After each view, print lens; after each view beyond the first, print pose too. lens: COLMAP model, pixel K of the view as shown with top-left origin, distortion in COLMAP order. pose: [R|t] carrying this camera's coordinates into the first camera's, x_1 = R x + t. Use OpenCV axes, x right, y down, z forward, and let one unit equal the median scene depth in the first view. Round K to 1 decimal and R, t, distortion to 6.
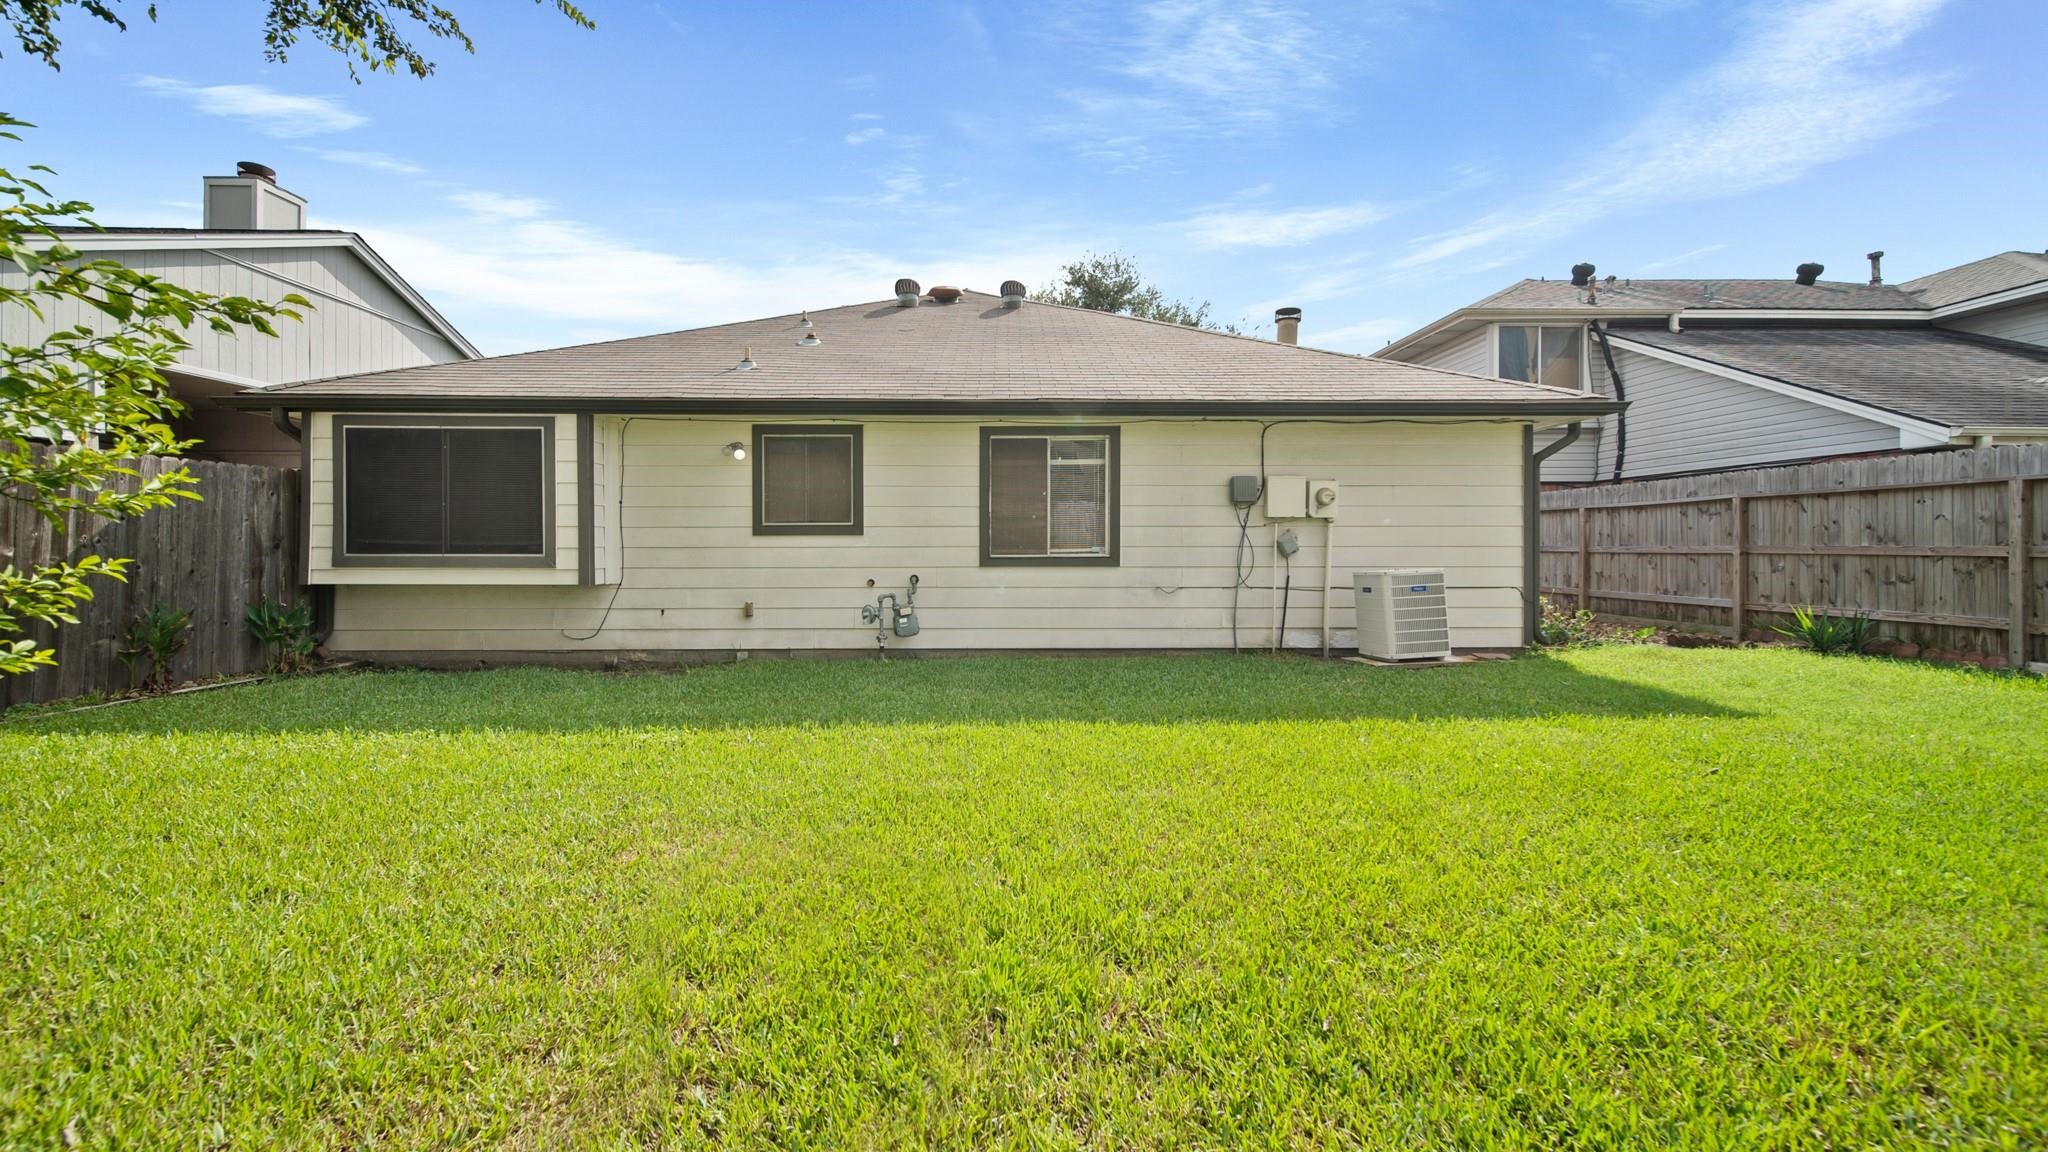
lens RADIAL K [[740.4, 0, 1010.1], [0, 740.4, 537.3], [0, 0, 1]] dist [0.009505, -0.000573]
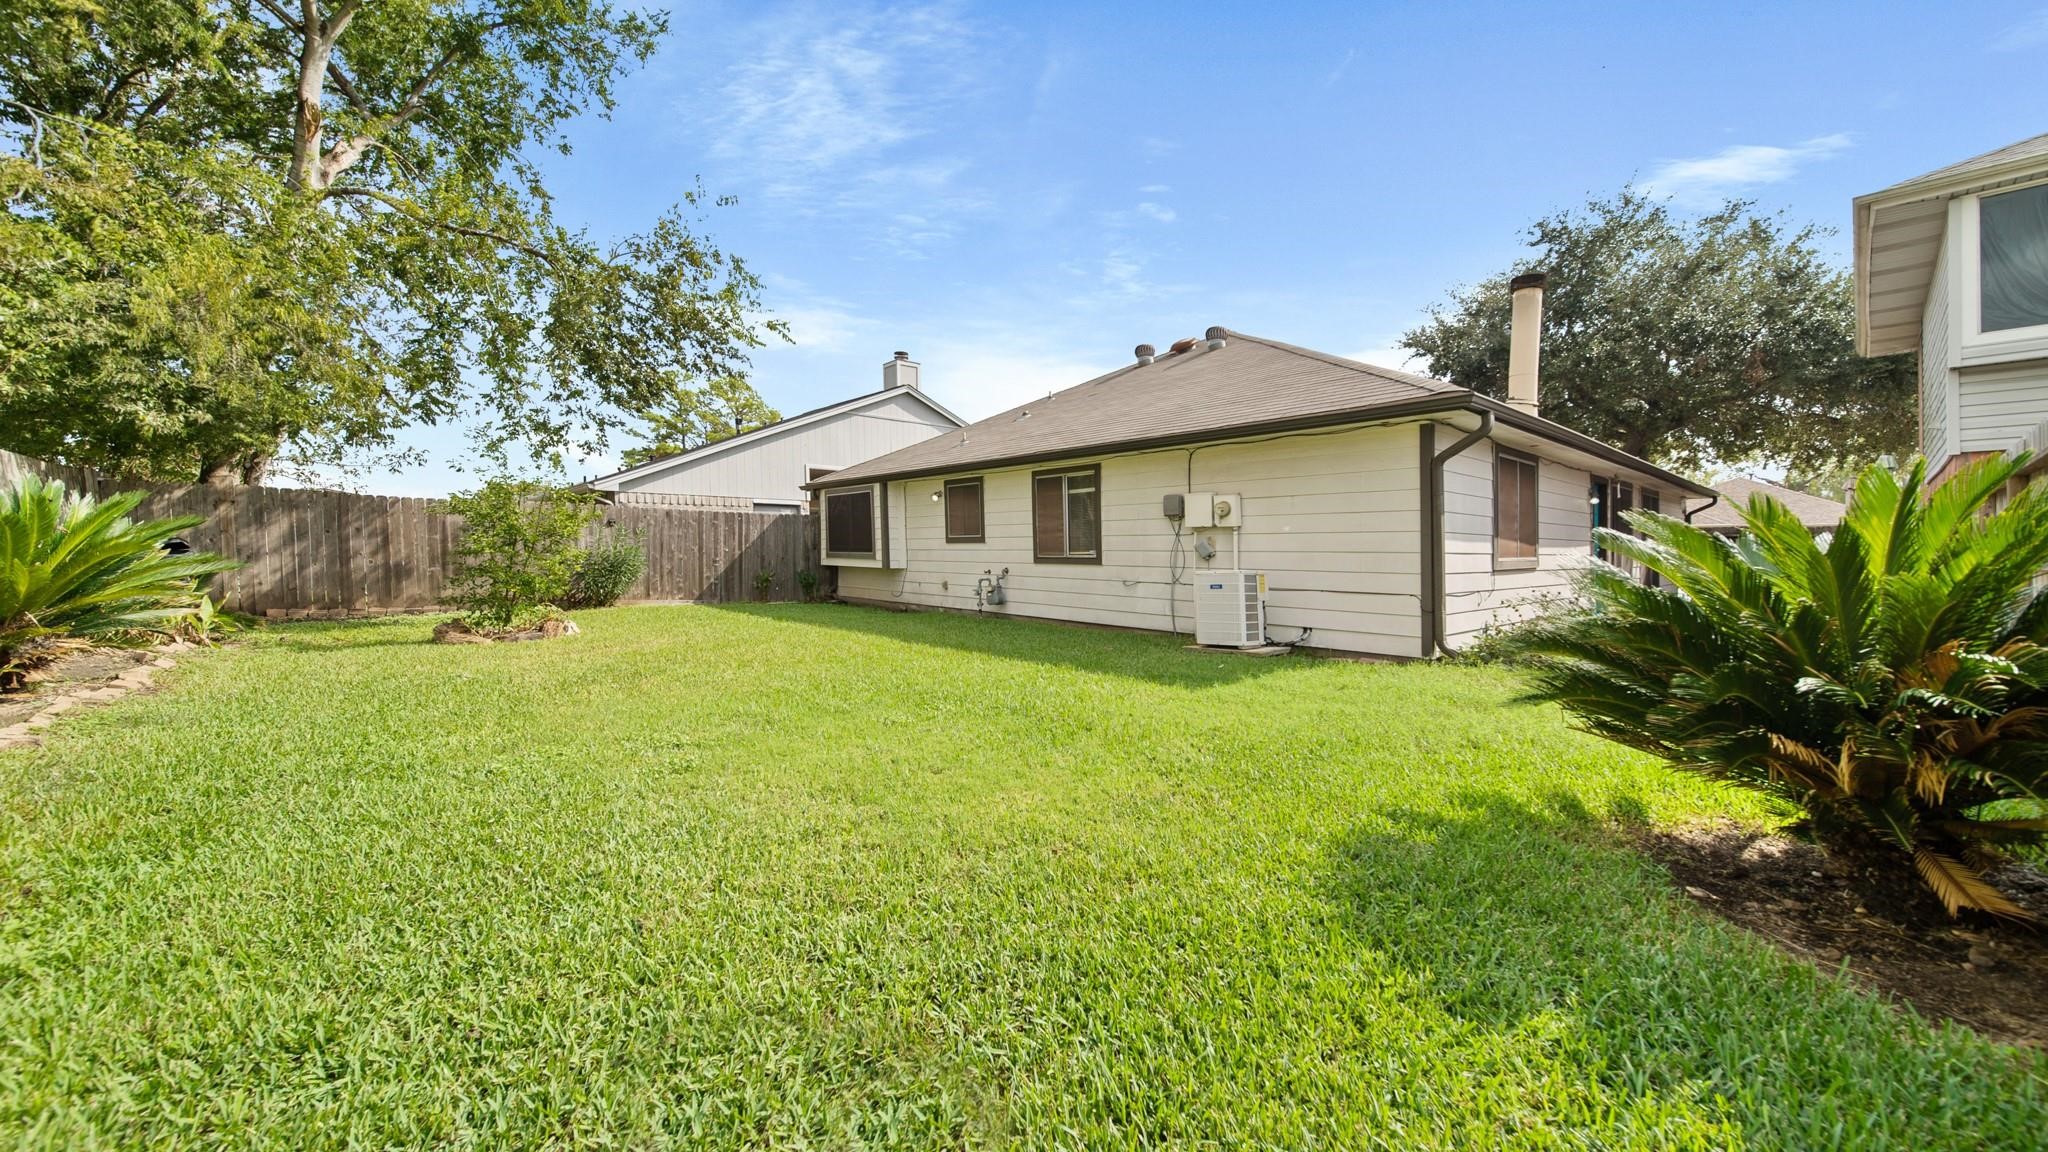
lens RADIAL K [[740.4, 0, 1025.9], [0, 740.4, 570.8], [0, 0, 1]] dist [0.009505, -0.000573]
pose [[0.647200, 0.025947, -0.761879, 1.112156], [-0.000655, 0.999439, 0.033481, 0.004202], [0.762320, -0.021170, 0.646854, -0.001196]]
